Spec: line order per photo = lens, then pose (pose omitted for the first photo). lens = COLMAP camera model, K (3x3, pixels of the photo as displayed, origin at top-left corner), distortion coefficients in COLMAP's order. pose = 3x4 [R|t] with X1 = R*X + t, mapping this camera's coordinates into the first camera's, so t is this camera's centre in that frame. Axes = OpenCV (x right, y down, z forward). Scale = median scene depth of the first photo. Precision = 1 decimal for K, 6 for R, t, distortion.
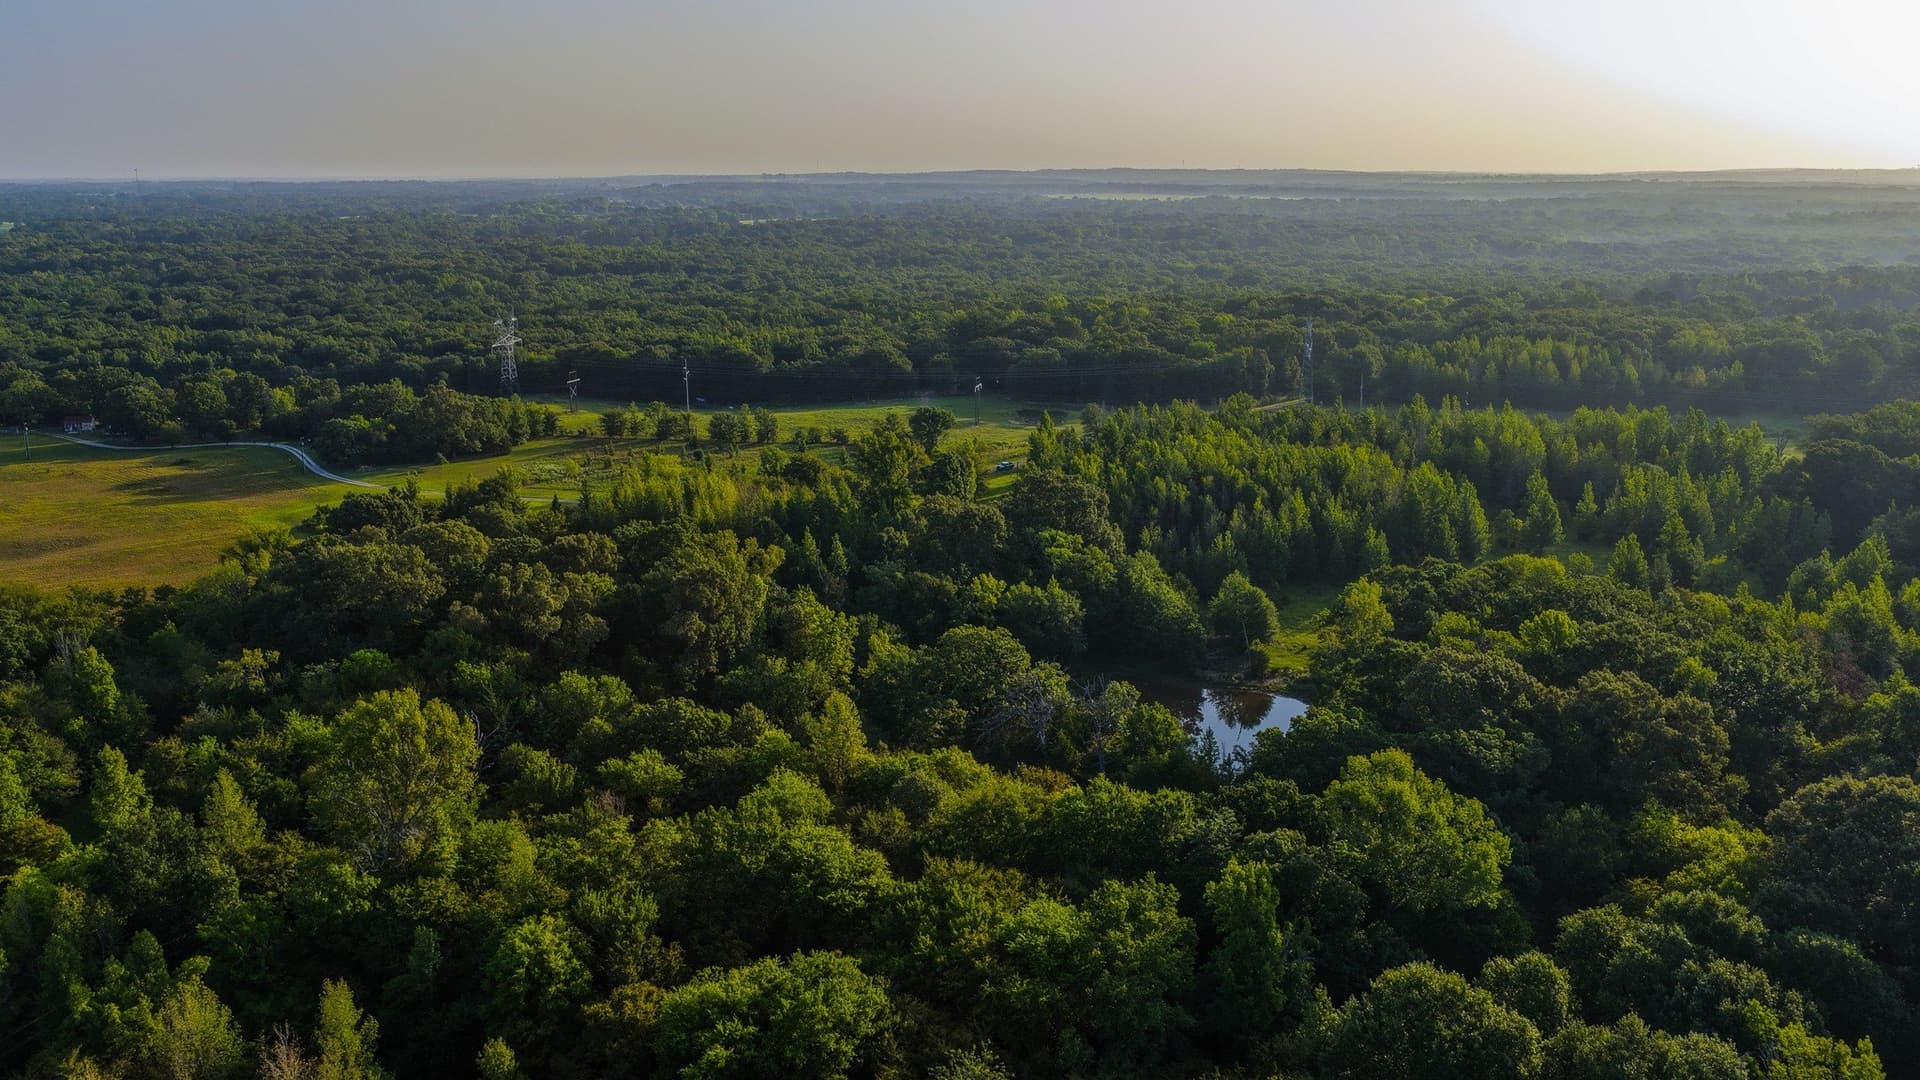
lens RADIAL K [[1600.7, 0, 960.4], [0, 1600.7, 538.1], [0, 0, 1]] dist [-0.015047, 0.038698]
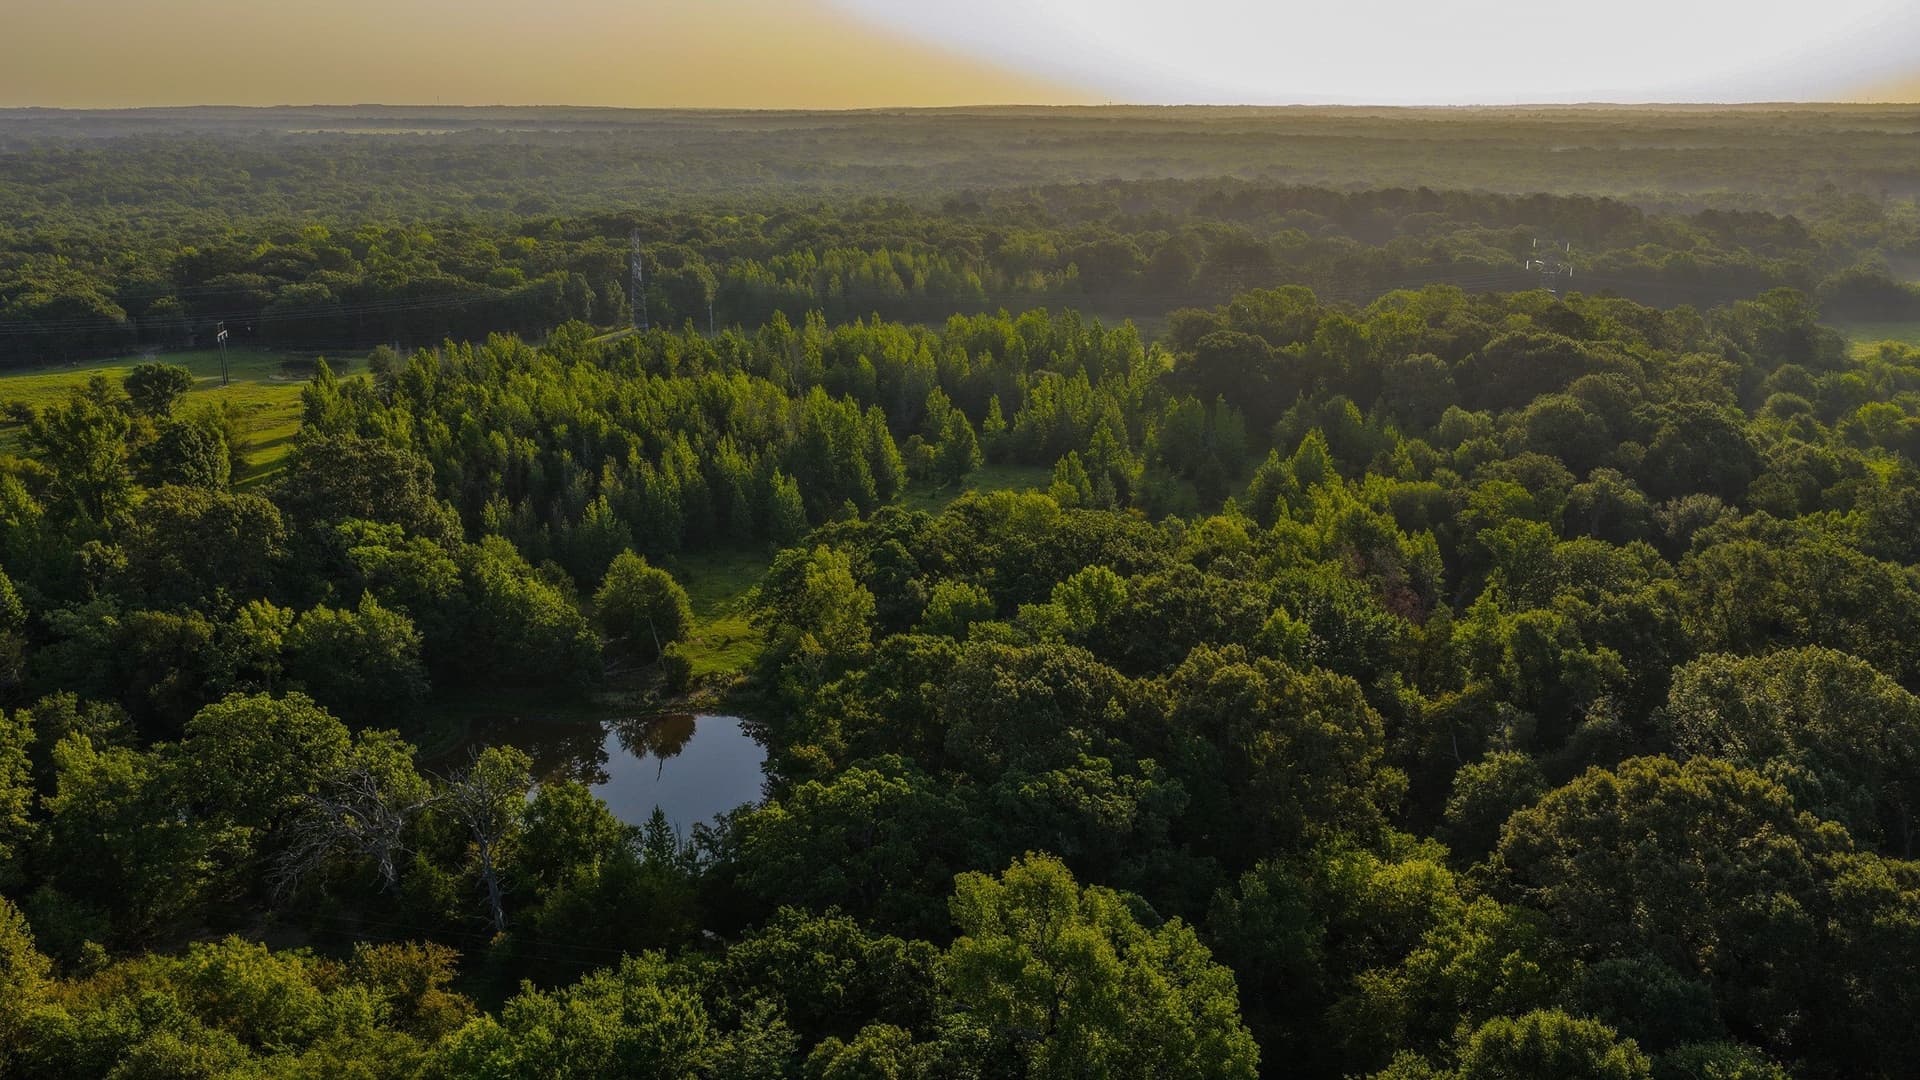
lens RADIAL K [[1600.7, 0, 957.1], [0, 1600.7, 532.8], [0, 0, 1]] dist [-0.015047, 0.038698]
pose [[0.904940, -0.109667, 0.411165, 0.006406], [0.096123, 0.993928, 0.053543, -0.009562], [-0.414540, -0.008931, 0.909987, 0.212229]]
